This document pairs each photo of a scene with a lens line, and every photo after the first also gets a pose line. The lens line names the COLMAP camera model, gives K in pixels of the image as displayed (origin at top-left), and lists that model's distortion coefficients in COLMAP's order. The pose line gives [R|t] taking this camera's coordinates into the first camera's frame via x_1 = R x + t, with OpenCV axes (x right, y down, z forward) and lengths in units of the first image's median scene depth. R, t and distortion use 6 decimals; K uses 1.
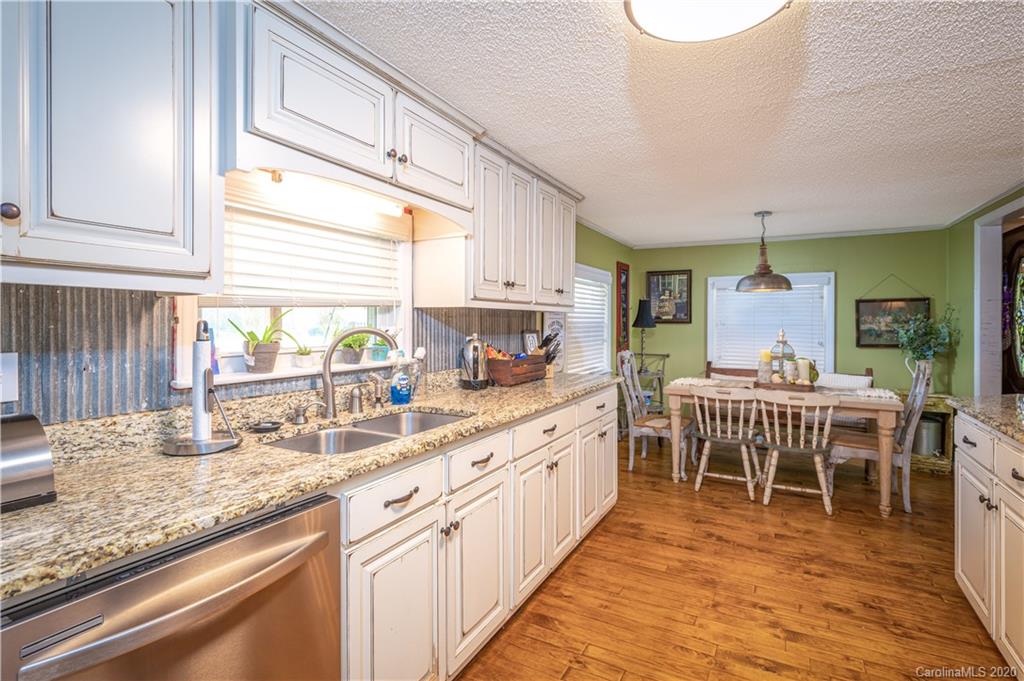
lens RADIAL K [[490.3, 0, 516.9], [0, 490.3, 332.1], [0, 0, 1]] dist [0.004543, 0.001090]
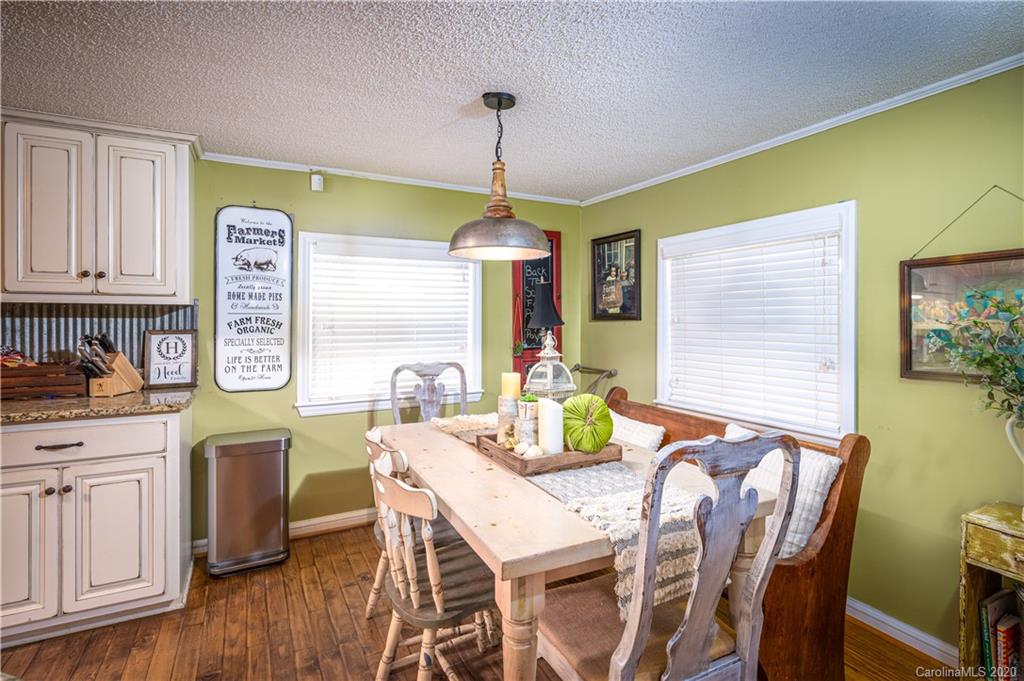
lens RADIAL K [[502.7, 0, 517.1], [0, 502.7, 321.1], [0, 0, 1]] dist [-0.000576, -0.000610]
pose [[0.836357, -0.001382, -0.548183, 0.924688], [-0.007802, 0.999866, -0.014424, -0.010586], [0.548130, 0.016340, 0.836234, 0.676699]]
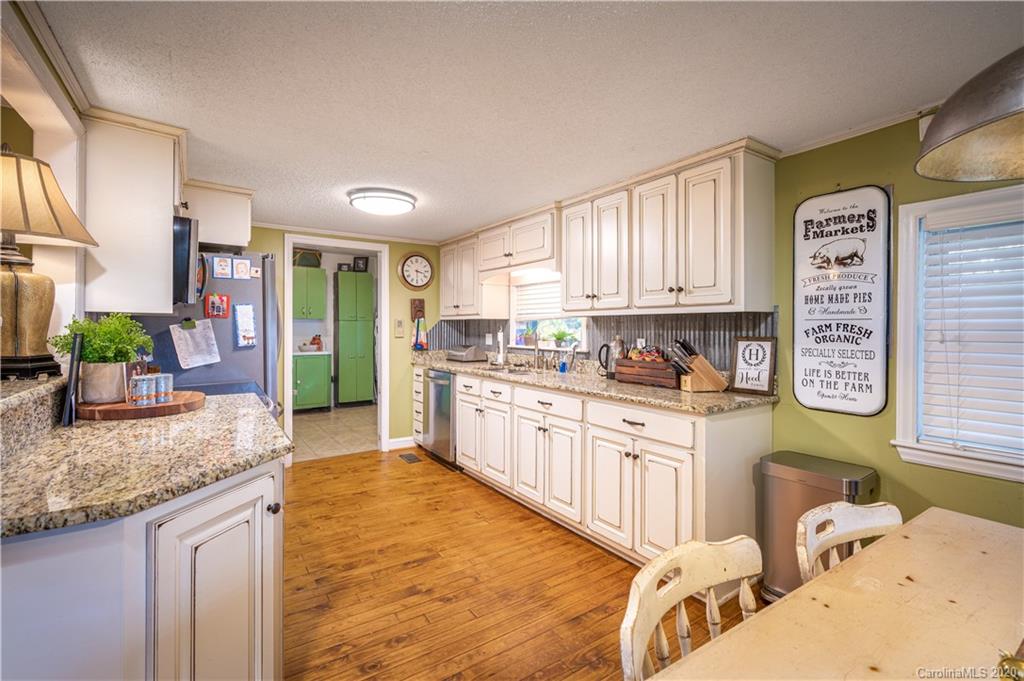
lens RADIAL K [[453.9, 0, 513.9], [0, 453.9, 330.5], [0, 0, 1]] dist [0.001036, -0.000024]
pose [[-0.449488, 0.001168, -0.893286, 0.862815], [-0.019582, 0.999746, 0.011161, -0.014751], [0.893072, 0.022509, -0.449351, 1.024866]]
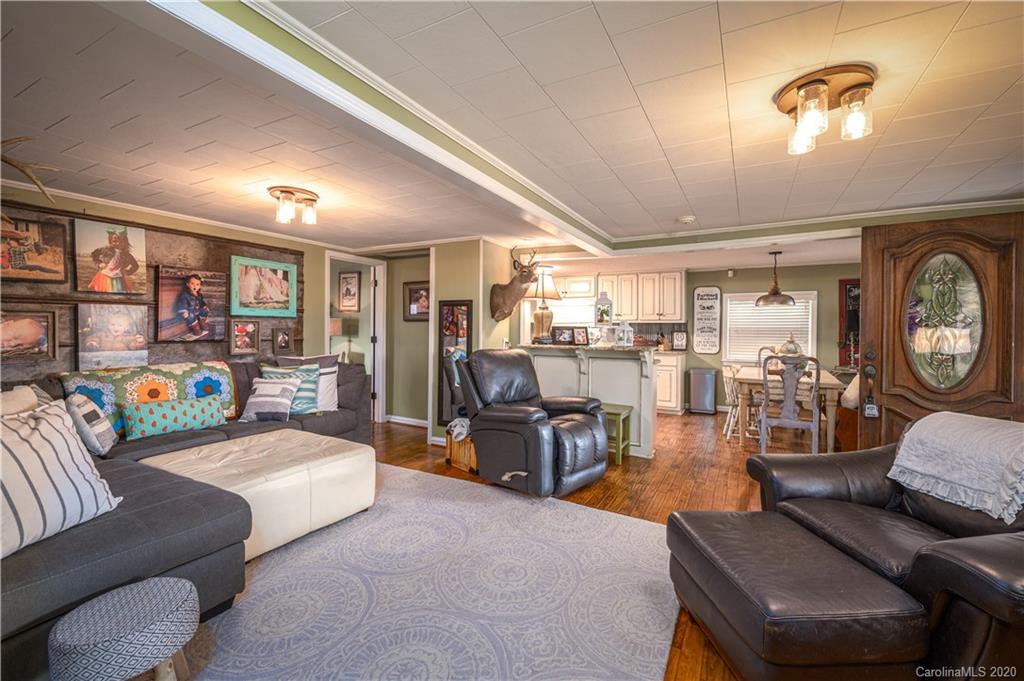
lens RADIAL K [[439.6, 0, 514.4], [0, 439.6, 330.4], [0, 0, 1]] dist [-0.001528, -0.000134]
pose [[0.003069, 0.007525, -0.999967, 2.106513], [-0.022861, 0.999711, 0.007453, -0.004330], [0.999734, 0.022838, 0.003240, 0.253564]]
